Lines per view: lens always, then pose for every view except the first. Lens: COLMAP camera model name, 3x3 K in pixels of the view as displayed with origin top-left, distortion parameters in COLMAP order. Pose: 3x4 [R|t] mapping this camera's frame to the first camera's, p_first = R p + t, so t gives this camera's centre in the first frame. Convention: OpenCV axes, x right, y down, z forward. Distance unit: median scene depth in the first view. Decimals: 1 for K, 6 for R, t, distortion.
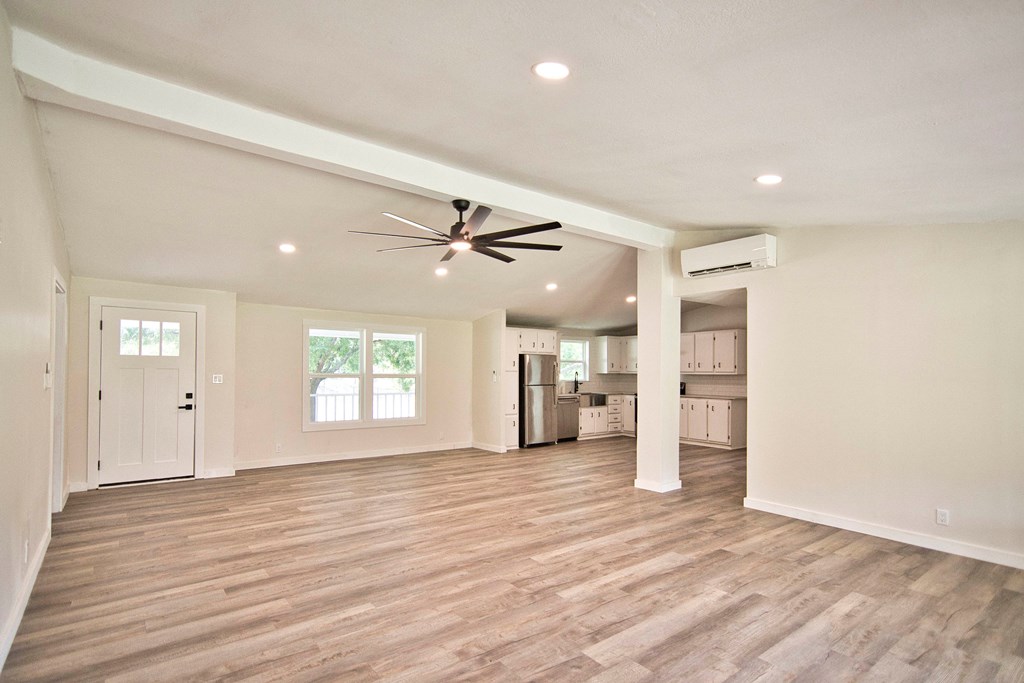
lens RADIAL K [[510.5, 0, 501.2], [0, 510.5, 362.6], [0, 0, 1]] dist [0.001735, 0.000719]
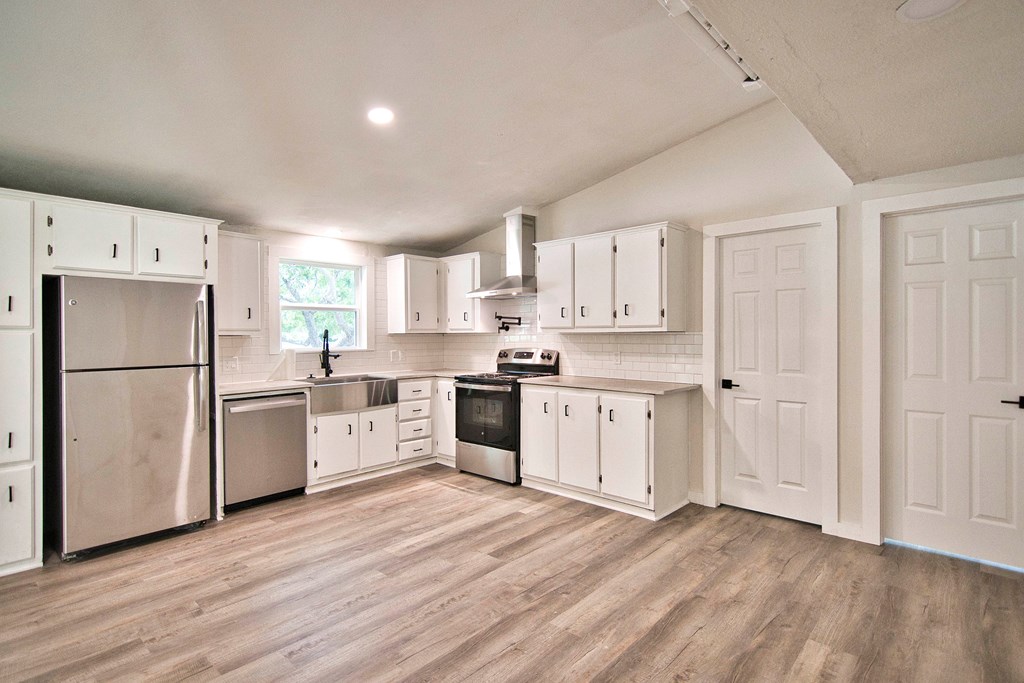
lens RADIAL K [[505.3, 0, 514.3], [0, 505.3, 339.9], [0, 0, 1]] dist [0.000293, -0.000380]
pose [[0.982990, -0.013686, 0.183149, 0.273628], [0.008961, 0.999606, 0.026605, 0.018882], [-0.183441, -0.024511, 0.982725, 0.639100]]
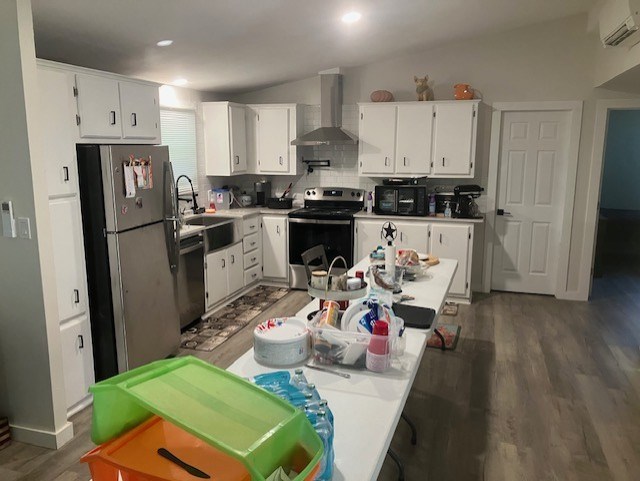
lens RADIAL K [[517.1, 0, 320.0], [0, 517.1, 240.5], [0, 0, 1]] dist [0.113829, -0.191538]
pose [[0.814766, -0.107532, 0.569731, -0.040702], [-0.005595, 0.981147, 0.193184, -0.022675], [-0.579763, -0.160587, 0.798803, 0.621395]]
